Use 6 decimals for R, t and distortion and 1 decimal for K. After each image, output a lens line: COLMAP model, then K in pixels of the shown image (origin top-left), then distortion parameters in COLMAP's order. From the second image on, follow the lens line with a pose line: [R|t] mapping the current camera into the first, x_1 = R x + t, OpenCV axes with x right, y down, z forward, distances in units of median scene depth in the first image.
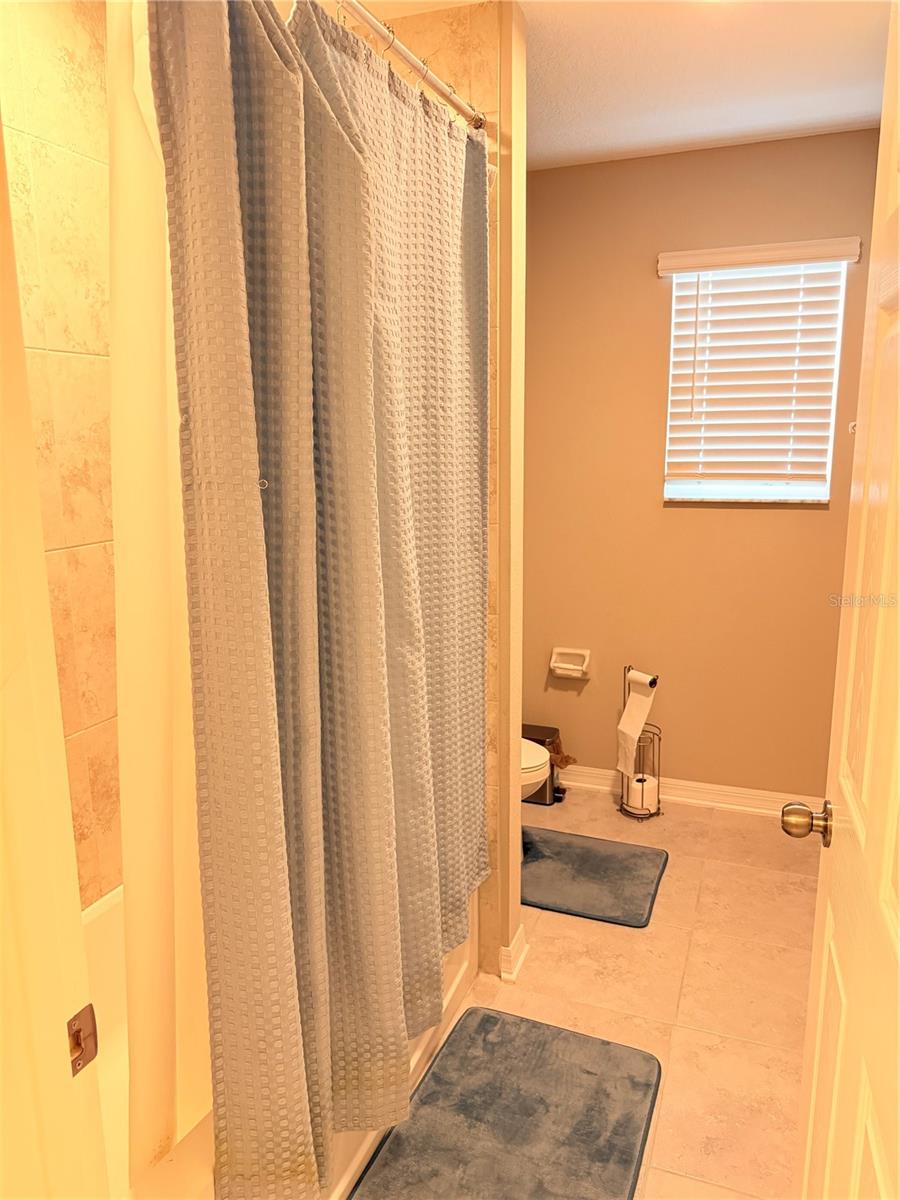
lens RADIAL K [[852.6, 0, 454.4], [0, 852.6, 597.7], [0, 0, 1]] dist [0.100590, -0.170680]
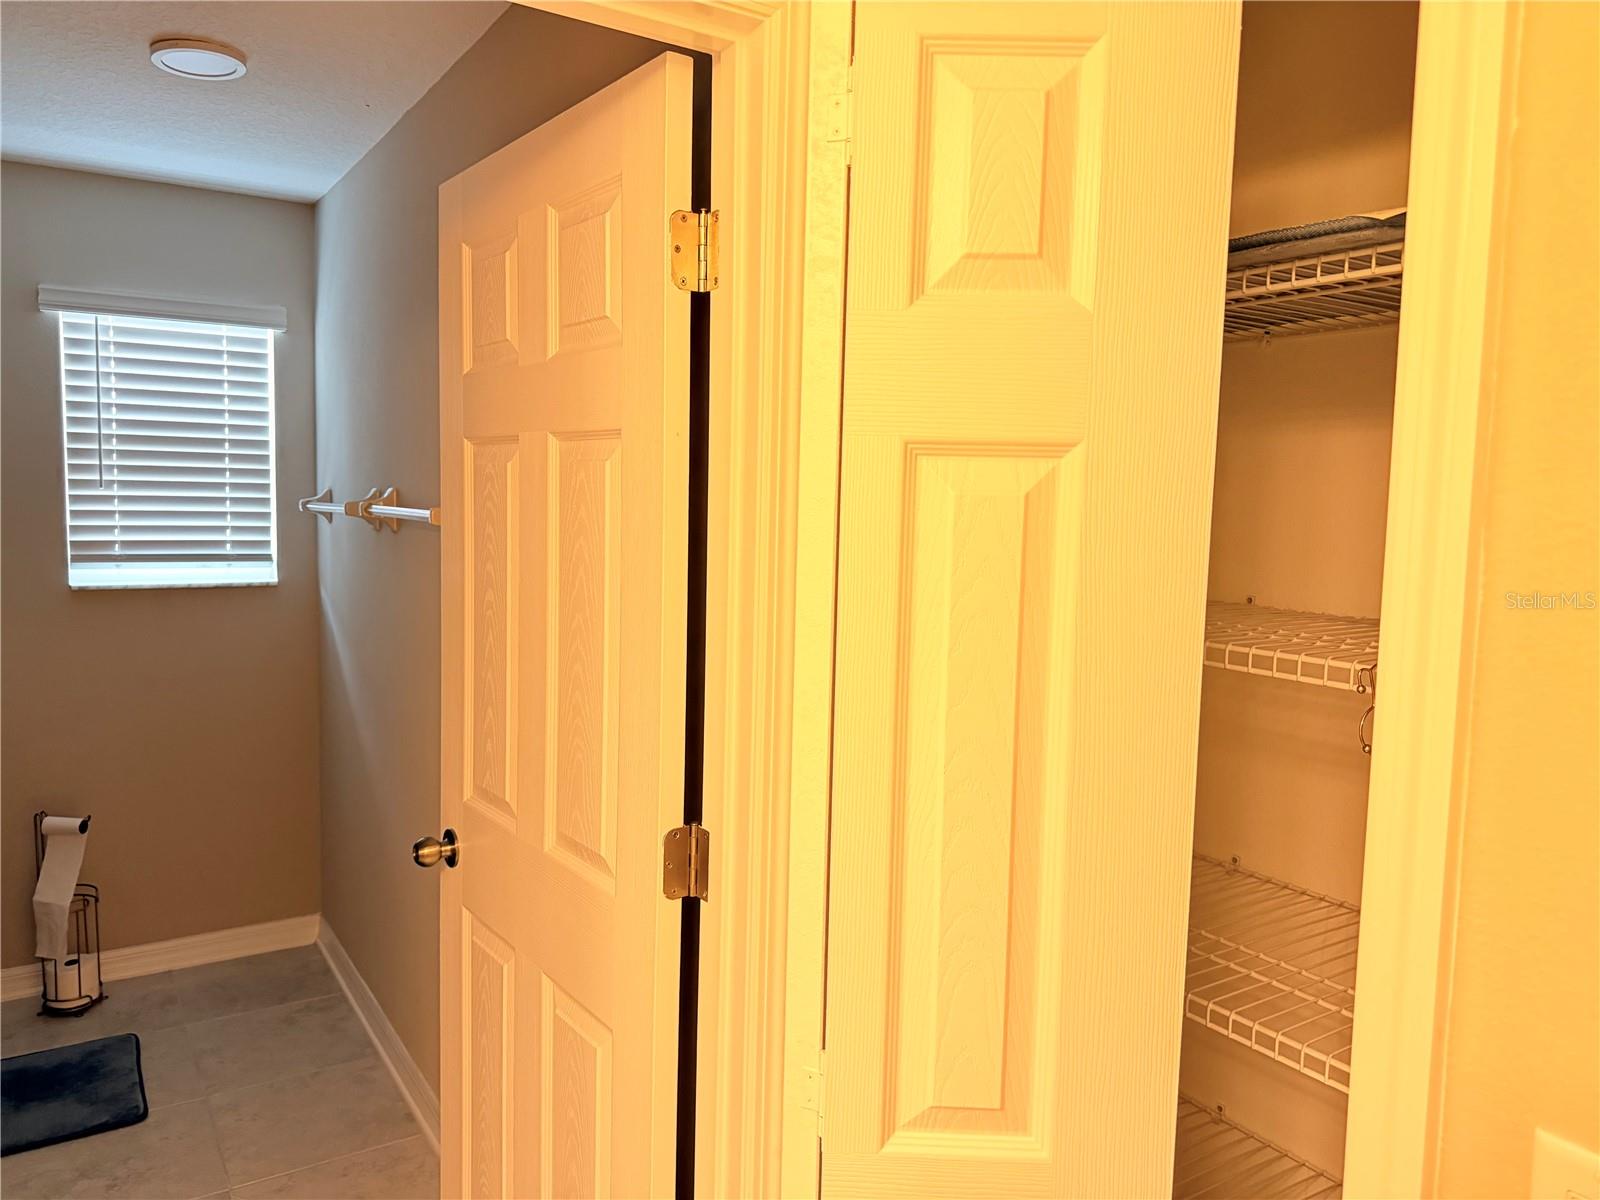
lens RADIAL K [[1149.3, 0, 800.0], [0, 1149.3, 600.0], [0, 0, 1]] dist [-0.001550, -0.003955]
pose [[0.581242, -0.051737, 0.812085, -0.223134], [0.131727, 0.990796, -0.031159, 0.015519], [-0.802998, 0.125084, 0.582707, -0.138992]]
